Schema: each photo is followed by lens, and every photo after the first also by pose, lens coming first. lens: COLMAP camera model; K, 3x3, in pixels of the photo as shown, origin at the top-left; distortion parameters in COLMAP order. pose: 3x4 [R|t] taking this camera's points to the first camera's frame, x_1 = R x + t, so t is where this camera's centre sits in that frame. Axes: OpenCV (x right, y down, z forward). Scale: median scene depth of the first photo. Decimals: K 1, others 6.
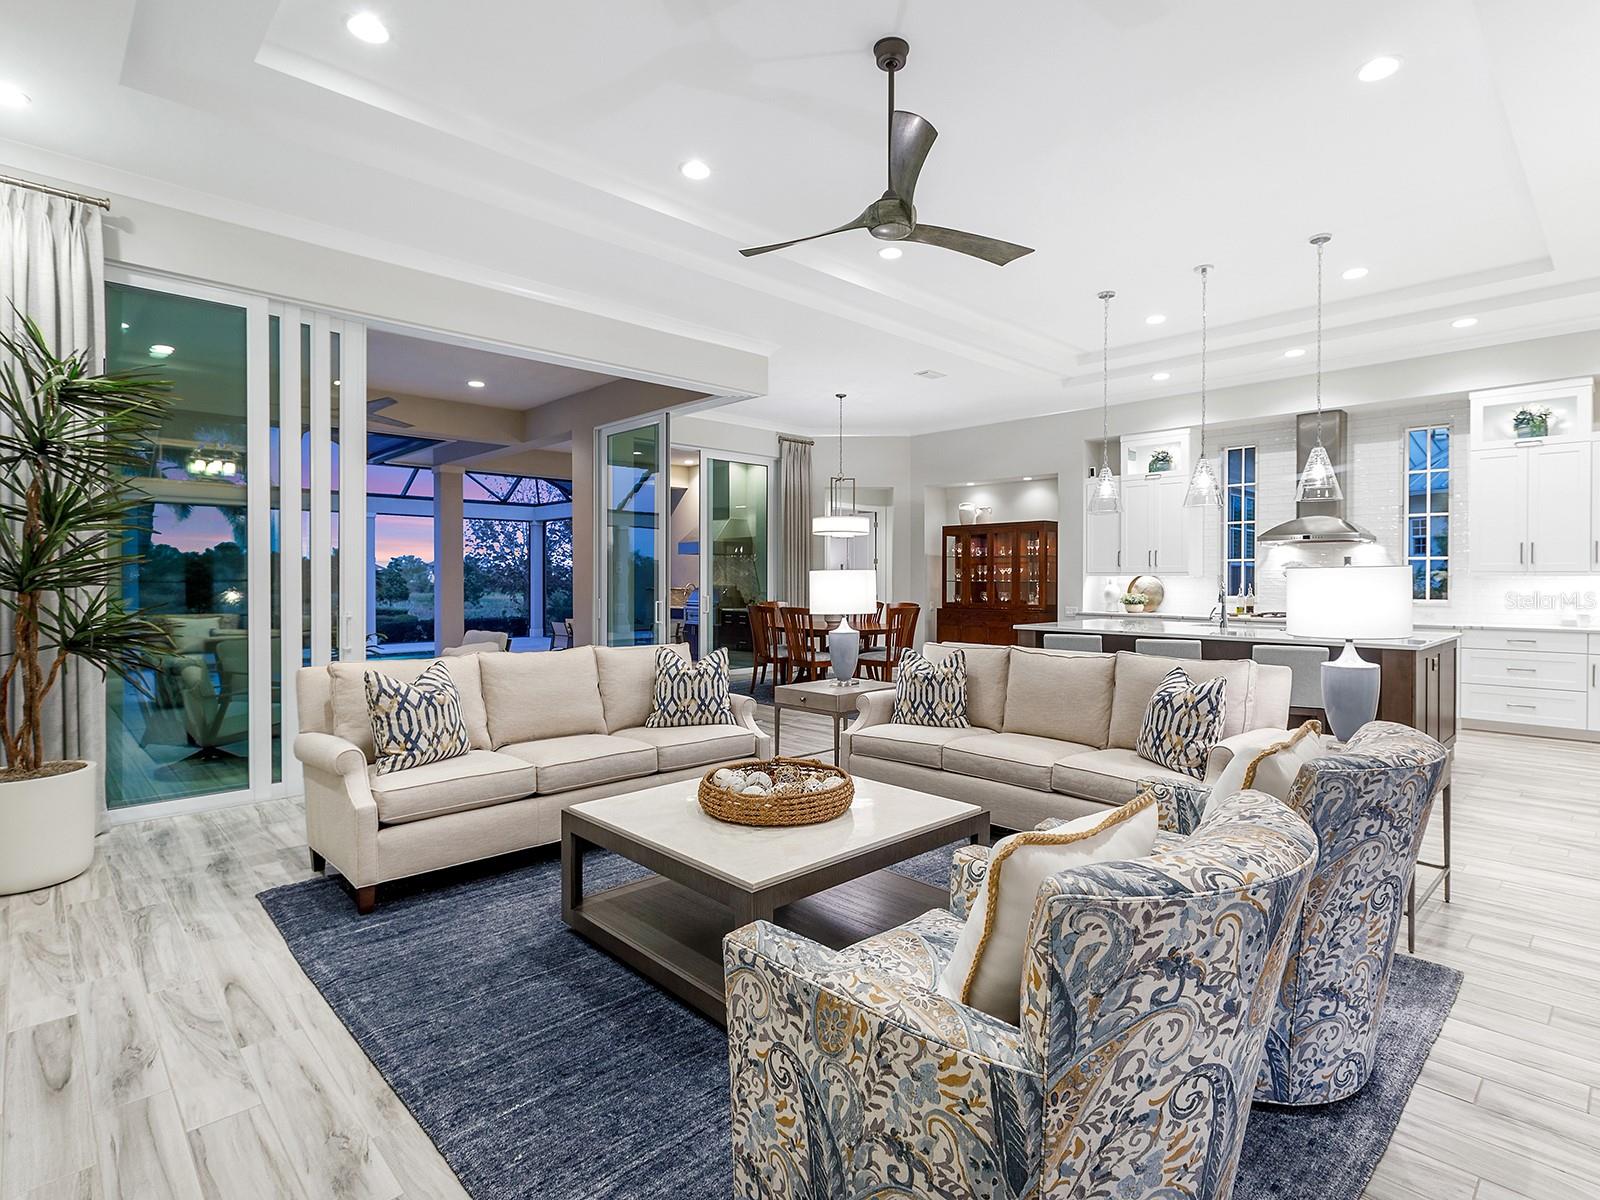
lens RADIAL K [[814.8, 0, 800.0], [0, 814.8, 600.0], [0, 0, 1]] dist [0.006742, 0.000839]
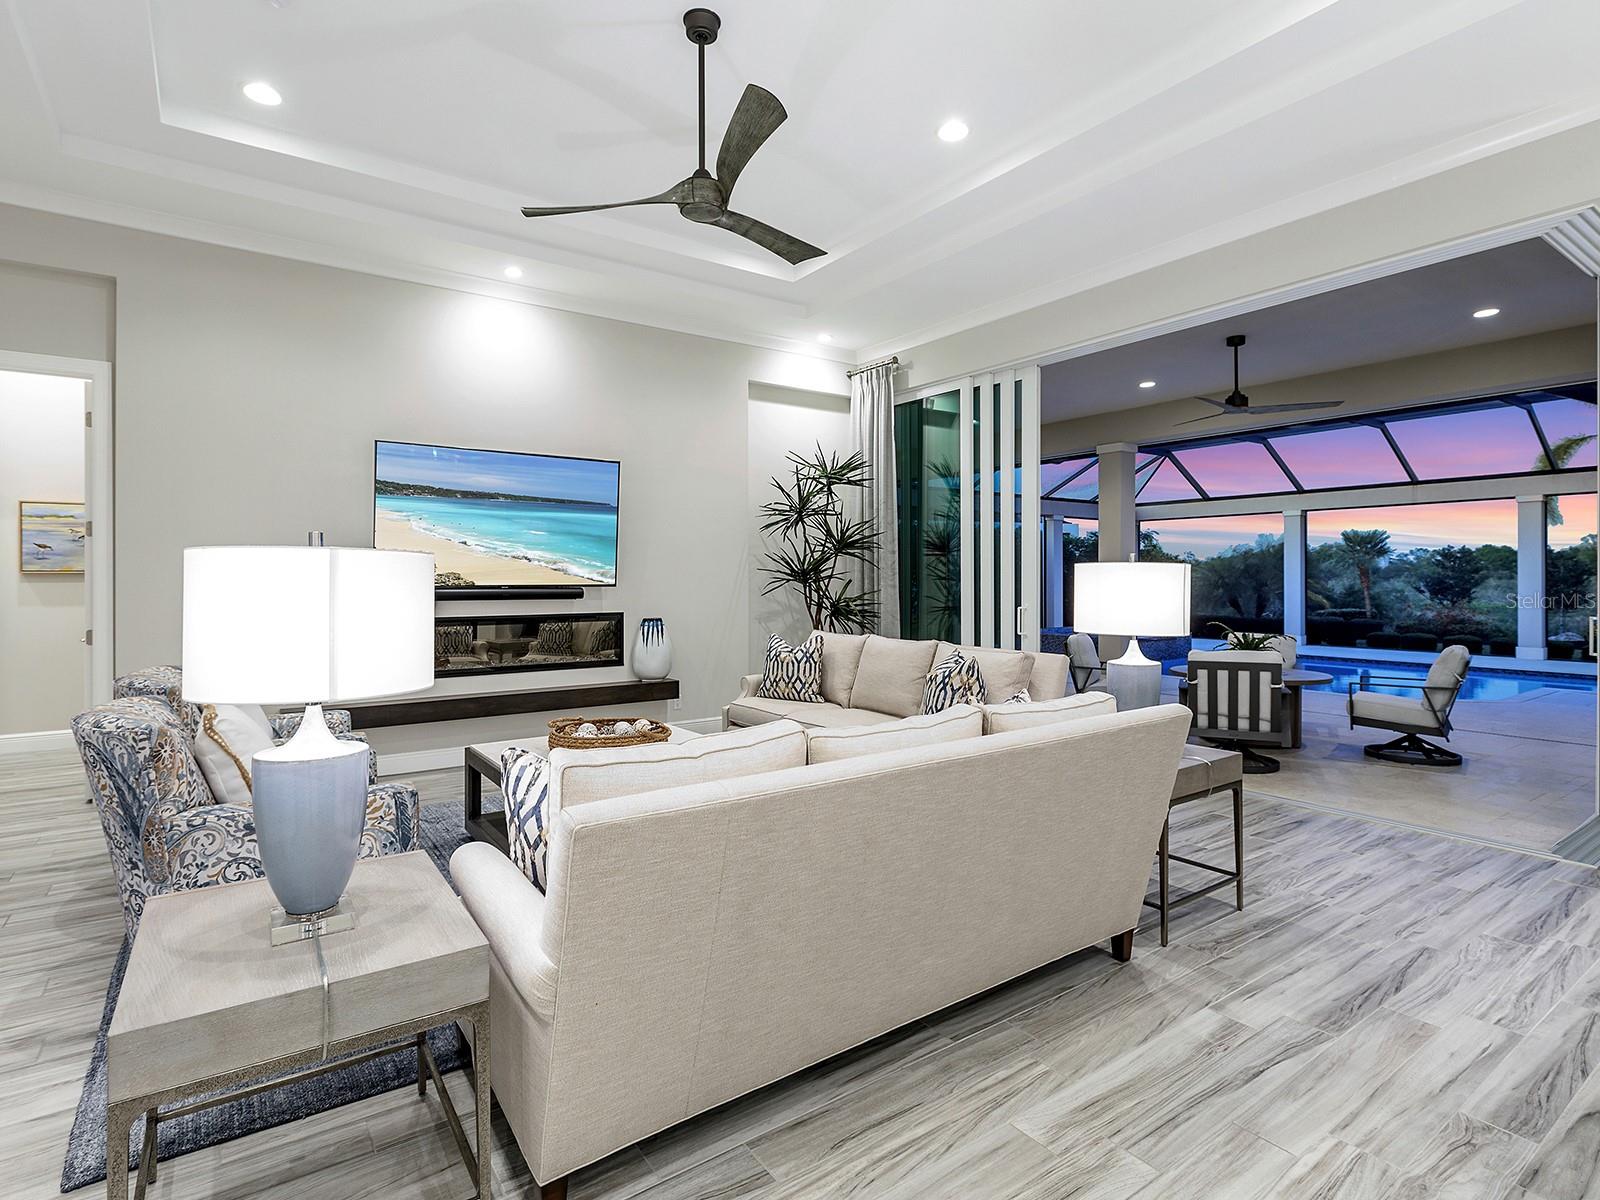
lens RADIAL K [[808.0, 0, 792.7], [0, 808.0, 577.3], [0, 0, 1]] dist [0.001430, 0.000326]
pose [[-0.138706, 0.003704, -0.990327, 0.829472], [-0.020957, 0.999758, 0.006674, -0.030564], [0.990112, 0.021680, -0.138595, 0.978220]]
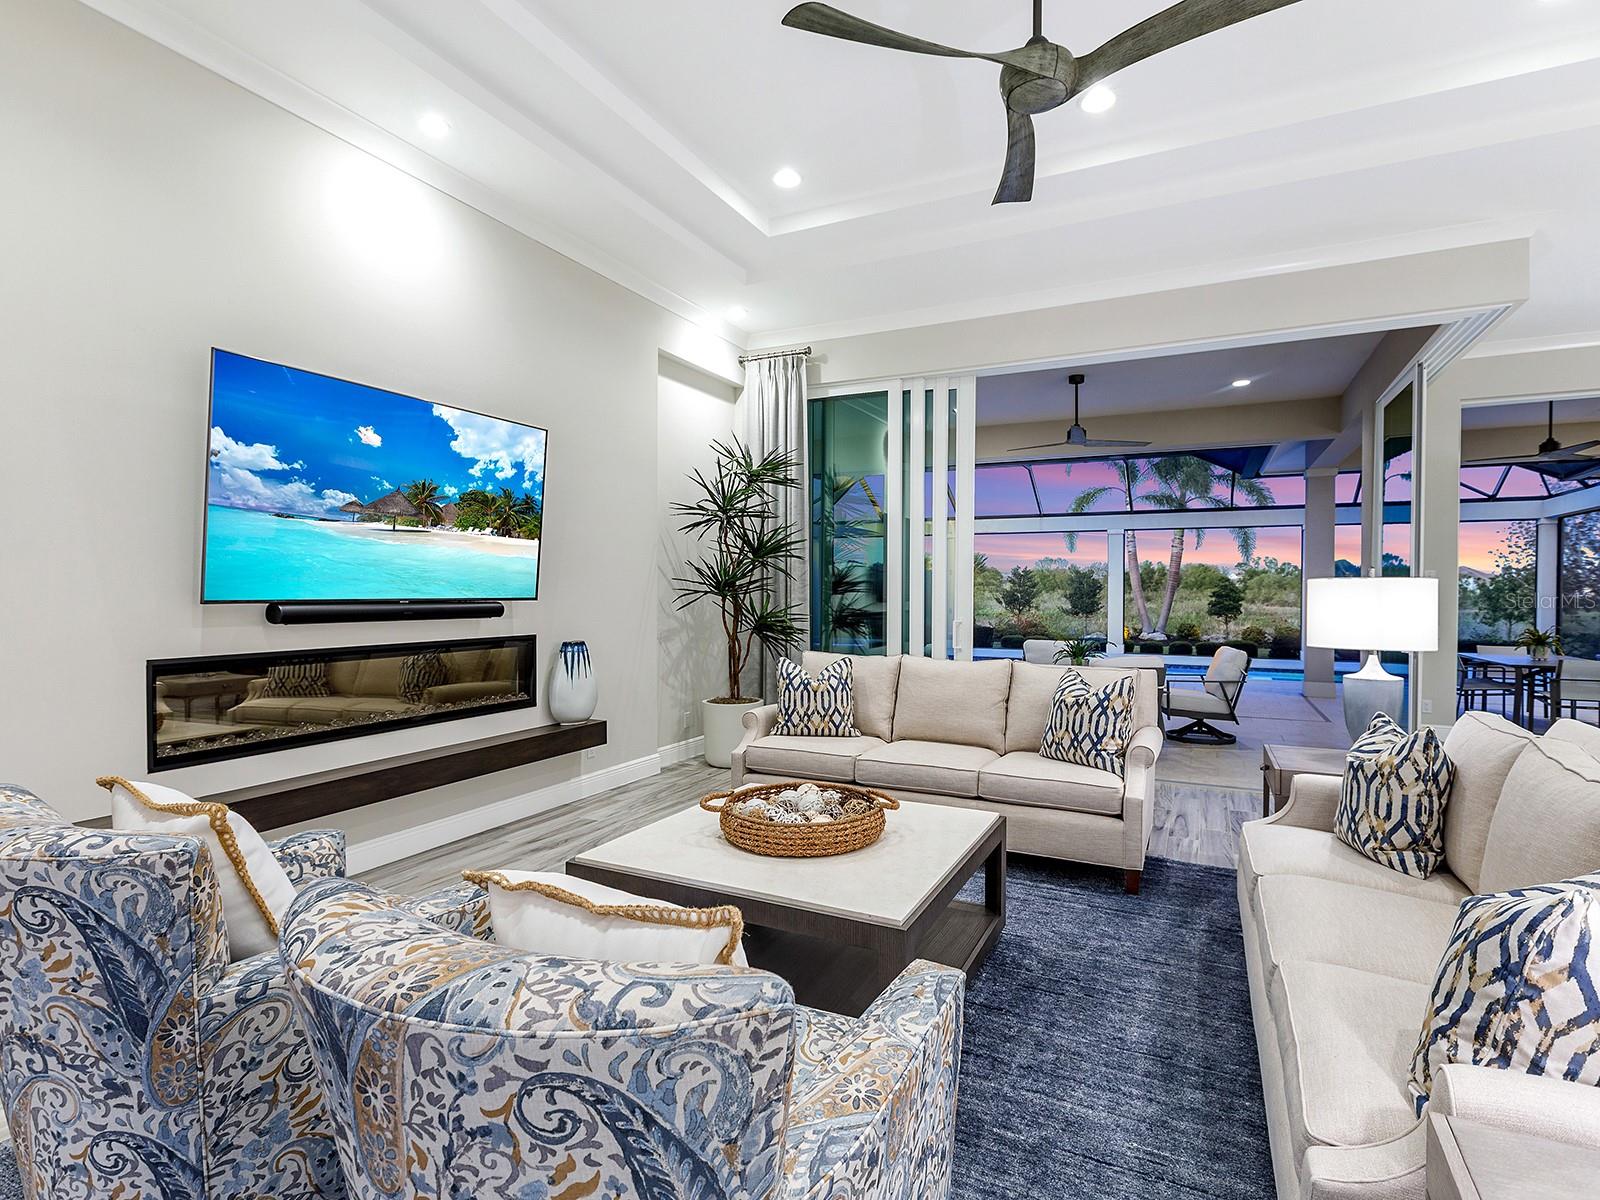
lens RADIAL K [[794.6, 0, 805.0], [0, 794.6, 590.8], [0, 0, 1]] dist [0.002595, 0.001100]
pose [[0.354521, 0.007138, -0.935021, 0.553240], [-0.027234, 0.999625, -0.002695, -0.016996], [0.934652, 0.026420, 0.354582, 0.440106]]
